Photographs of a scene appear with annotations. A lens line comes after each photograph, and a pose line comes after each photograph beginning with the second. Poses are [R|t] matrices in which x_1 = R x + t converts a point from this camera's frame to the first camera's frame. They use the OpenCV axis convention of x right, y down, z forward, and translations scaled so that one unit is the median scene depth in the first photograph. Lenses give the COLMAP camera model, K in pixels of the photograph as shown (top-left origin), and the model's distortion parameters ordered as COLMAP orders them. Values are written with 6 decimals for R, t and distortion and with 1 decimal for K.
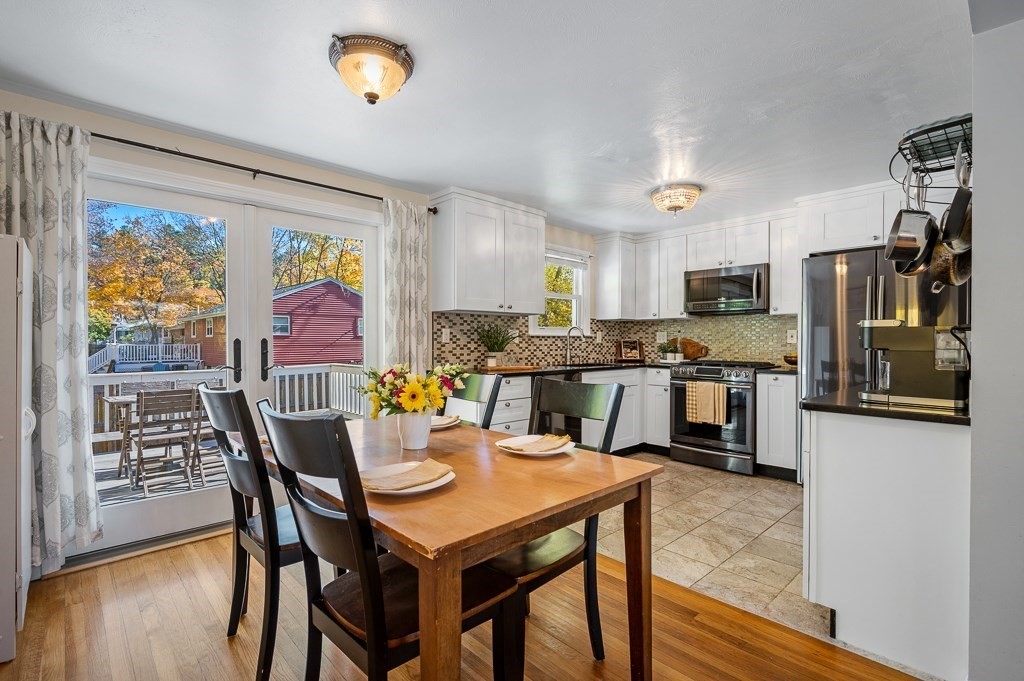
lens RADIAL K [[473.1, 0, 507.1], [0, 473.1, 345.0], [0, 0, 1]] dist [-0.000665, -0.000097]
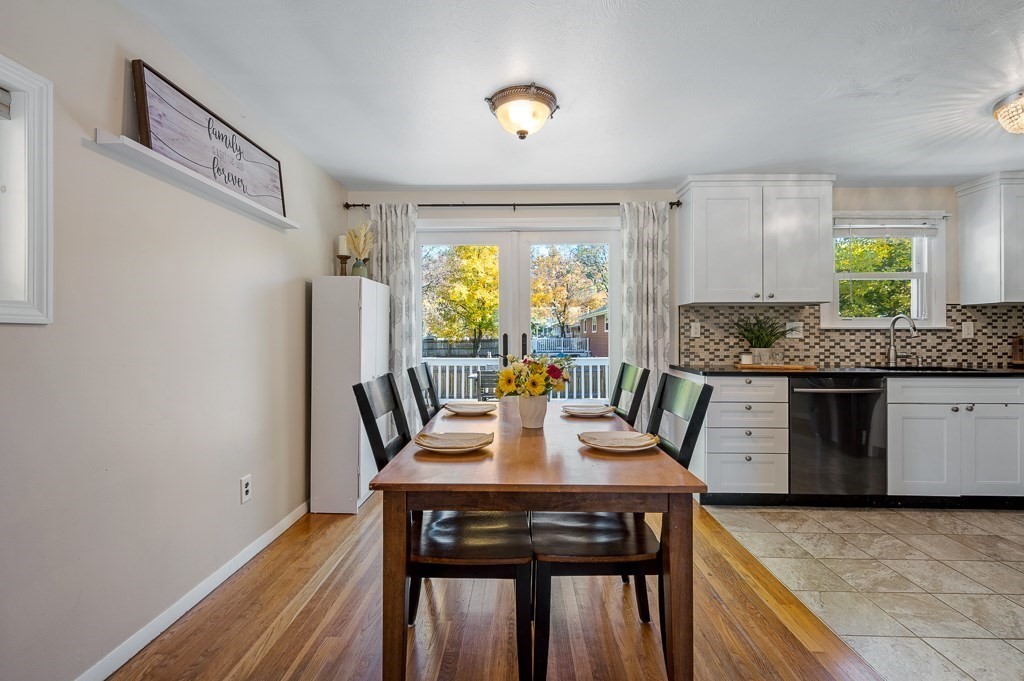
lens RADIAL K [[455.5, 0, 510.1], [0, 455.5, 332.7], [0, 0, 1]] dist [-0.000341, 0.000096]
pose [[0.713501, -0.004807, -0.700638, 0.213610], [-0.006630, 0.999885, -0.013611, 0.001100], [0.700623, 0.014356, 0.713387, 0.064213]]
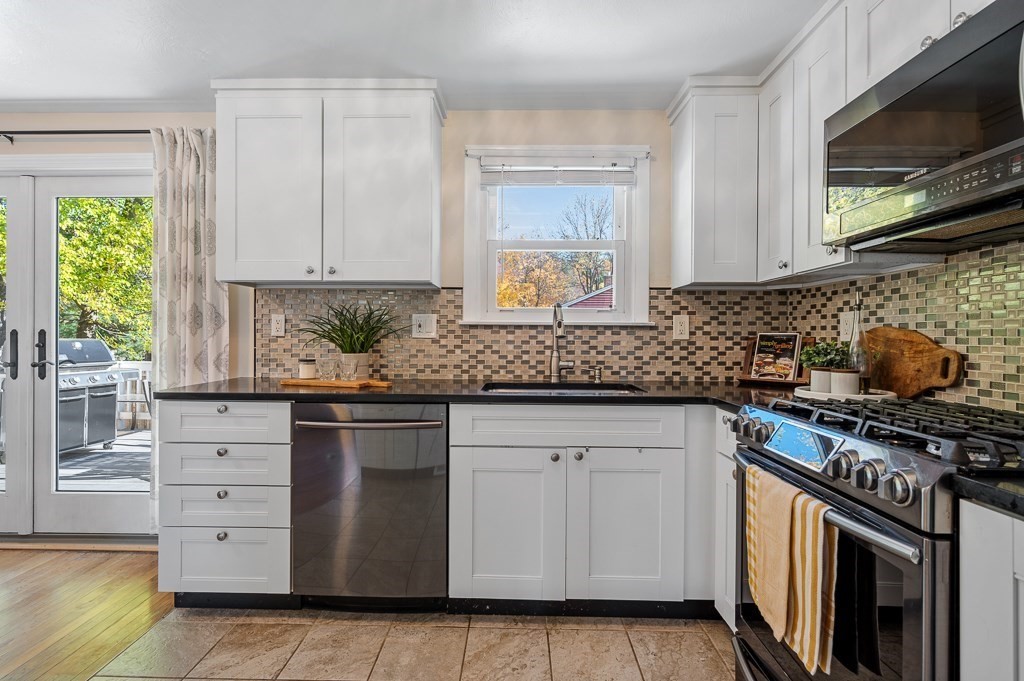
lens RADIAL K [[488.2, 0, 509.5], [0, 488.2, 338.6], [0, 0, 1]] dist [-0.000782, -0.000183]
pose [[0.719451, 0.006504, -0.694513, 0.468937], [-0.011940, 0.999924, -0.003004, -0.002539], [0.694440, 0.010454, 0.719474, 0.635560]]
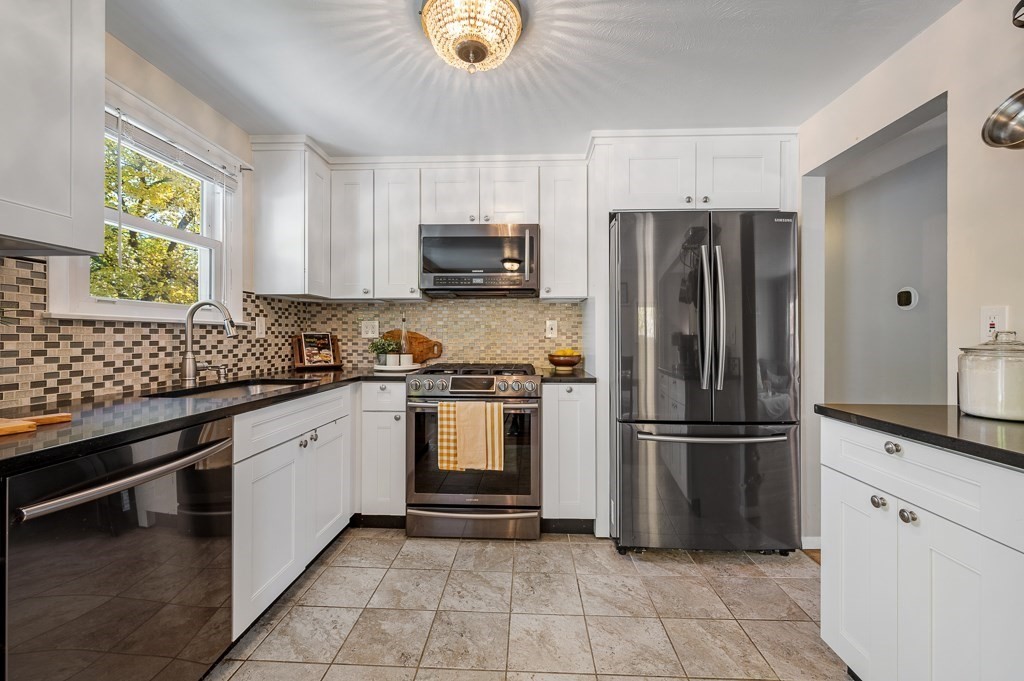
lens RADIAL K [[424.8, 0, 510.1], [0, 424.8, 335.4], [0, 0, 1]] dist [0.002110, -0.000054]
pose [[0.712217, 0.001346, 0.701959, 0.067656], [0.005854, 0.999952, -0.007857, -0.002511], [-0.701935, 0.009705, 0.712174, 0.535558]]
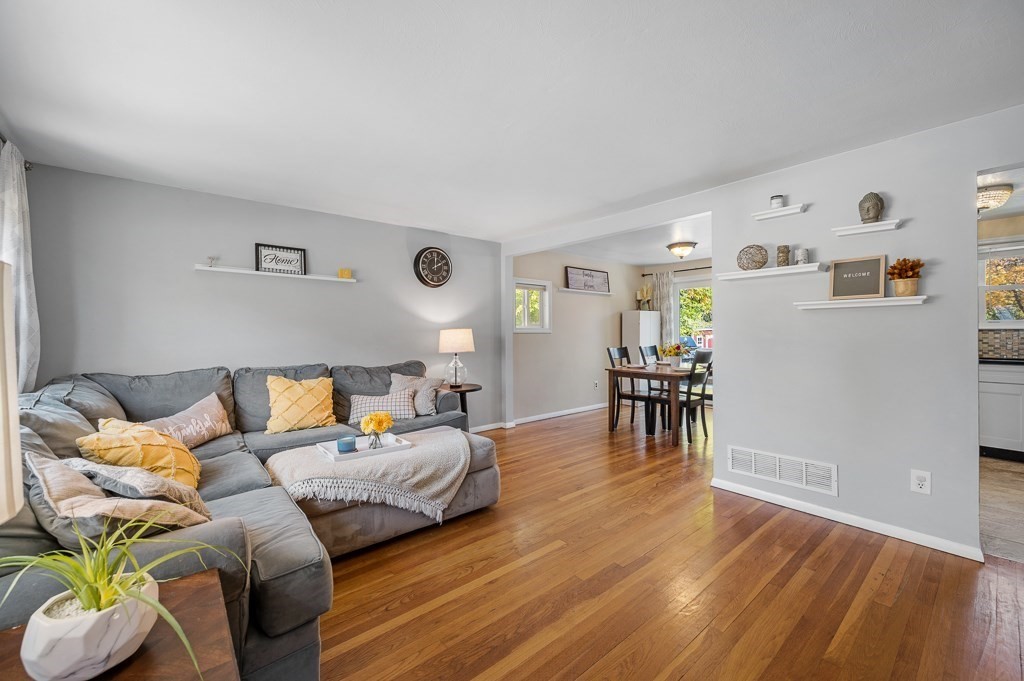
lens RADIAL K [[408.0, 0, 512.0], [0, 408.0, 340.5], [0, 0, 1]] dist [0.000184, 0.000006]
pose [[-0.052088, 0.015673, -0.998519, 1.042713], [-0.006024, 0.999854, 0.016008, -0.002823], [0.998624, 0.006849, -0.051986, 0.009473]]
